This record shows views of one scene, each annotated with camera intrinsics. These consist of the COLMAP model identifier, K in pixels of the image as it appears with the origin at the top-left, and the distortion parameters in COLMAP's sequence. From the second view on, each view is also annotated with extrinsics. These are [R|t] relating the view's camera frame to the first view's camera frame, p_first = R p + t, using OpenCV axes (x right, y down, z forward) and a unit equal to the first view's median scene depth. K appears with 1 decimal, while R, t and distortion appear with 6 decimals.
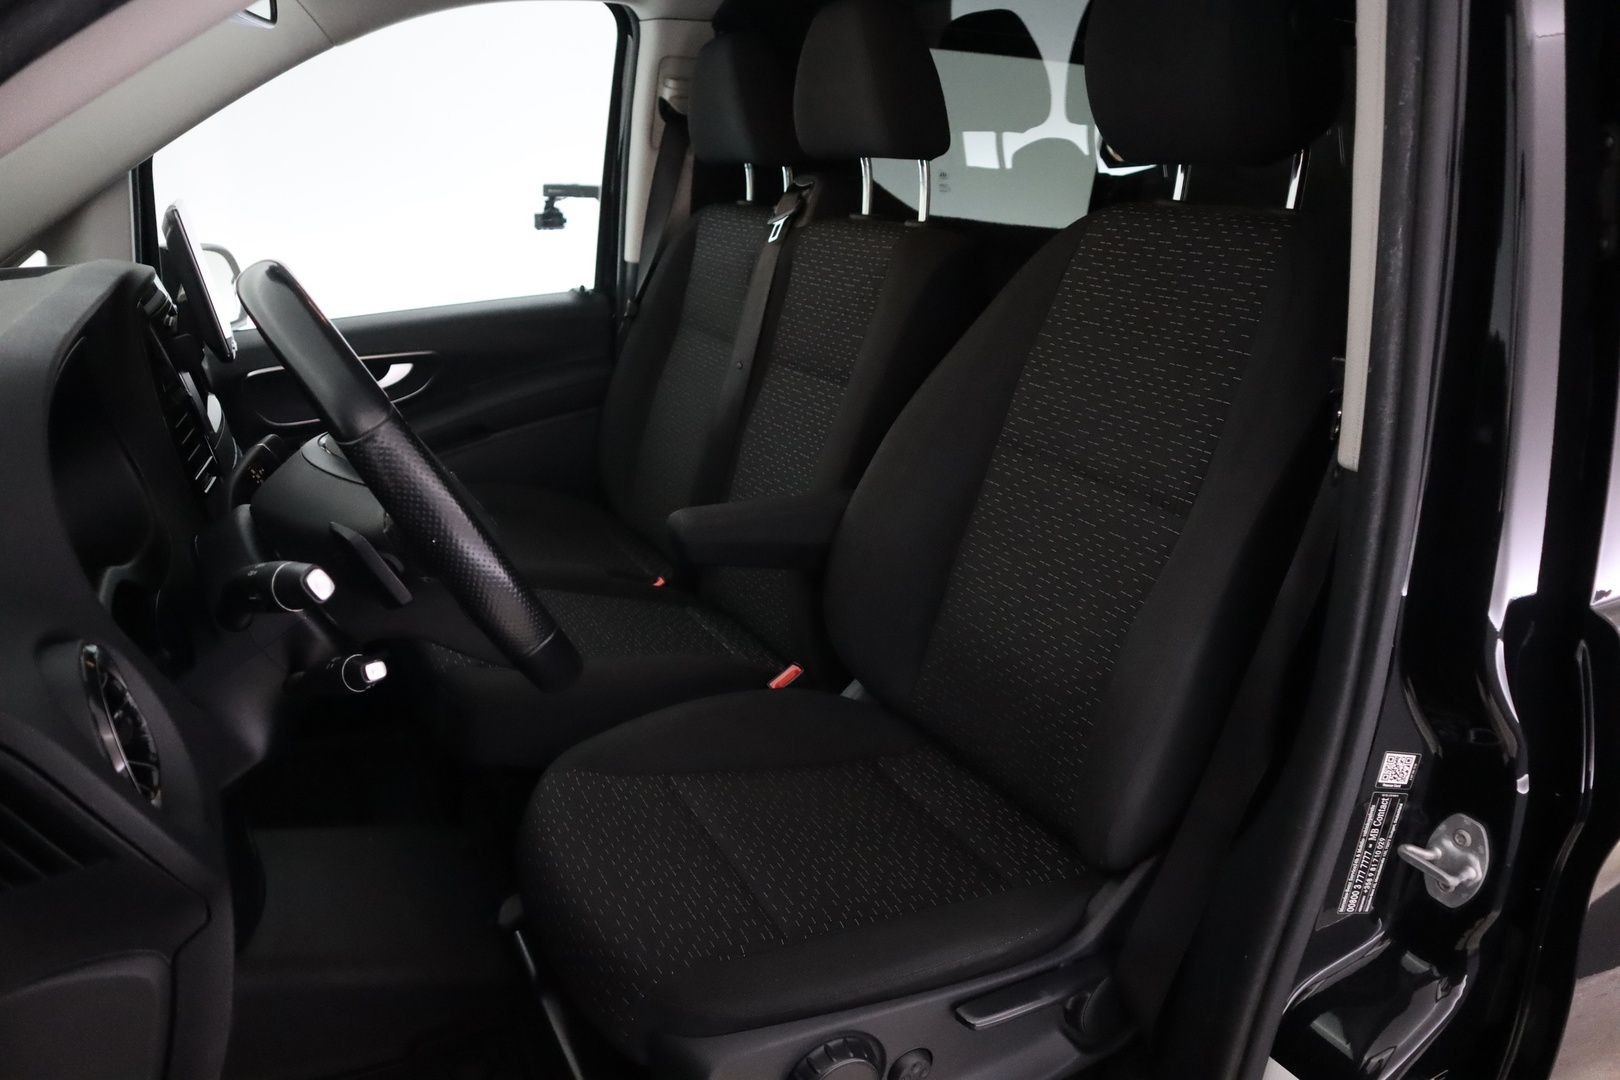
lens RADIAL K [[1125.9, 0, 810.0], [0, 1125.9, 566.4], [0, 0, 1]] dist [-0.077200, -0.000586]
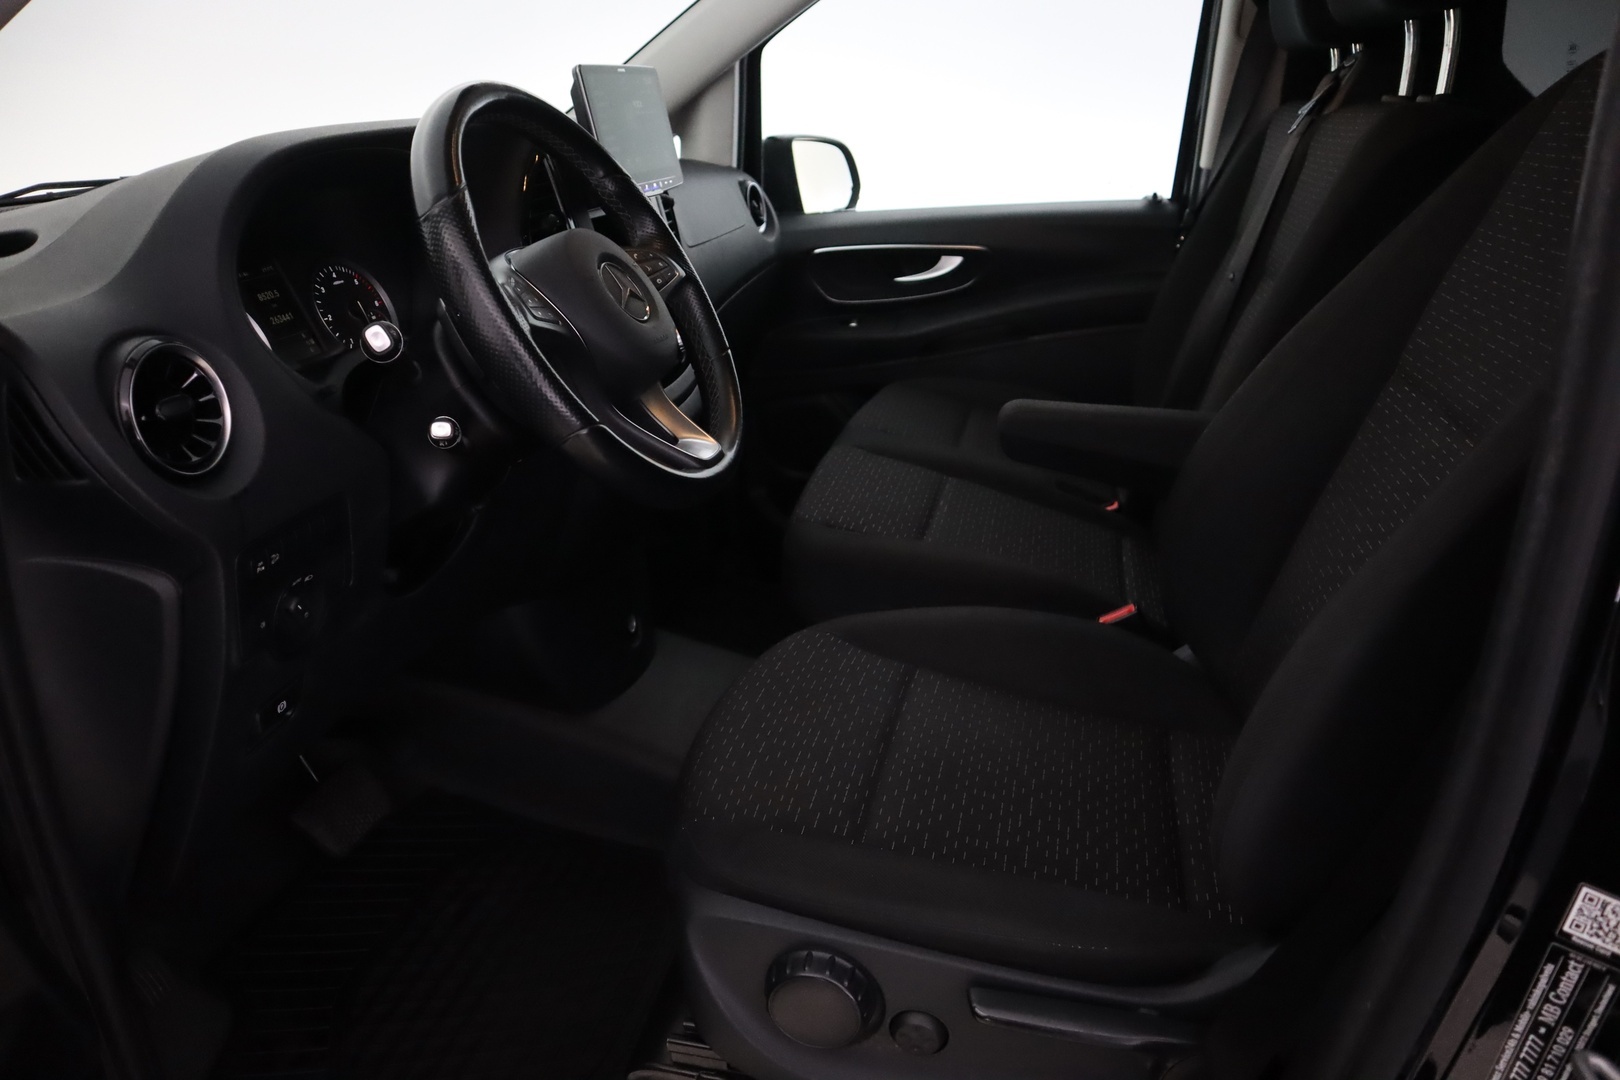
lens RADIAL K [[1113.6, 0, 810.0], [0, 1113.6, 540.0], [0, 0, 1]] dist [-0.043422, 0.005254]
pose [[0.779699, 0.217479, -0.587173, 0.229927], [-0.203480, 0.974853, 0.090871, 0.009156], [0.592170, 0.048626, 0.804345, 0.126380]]
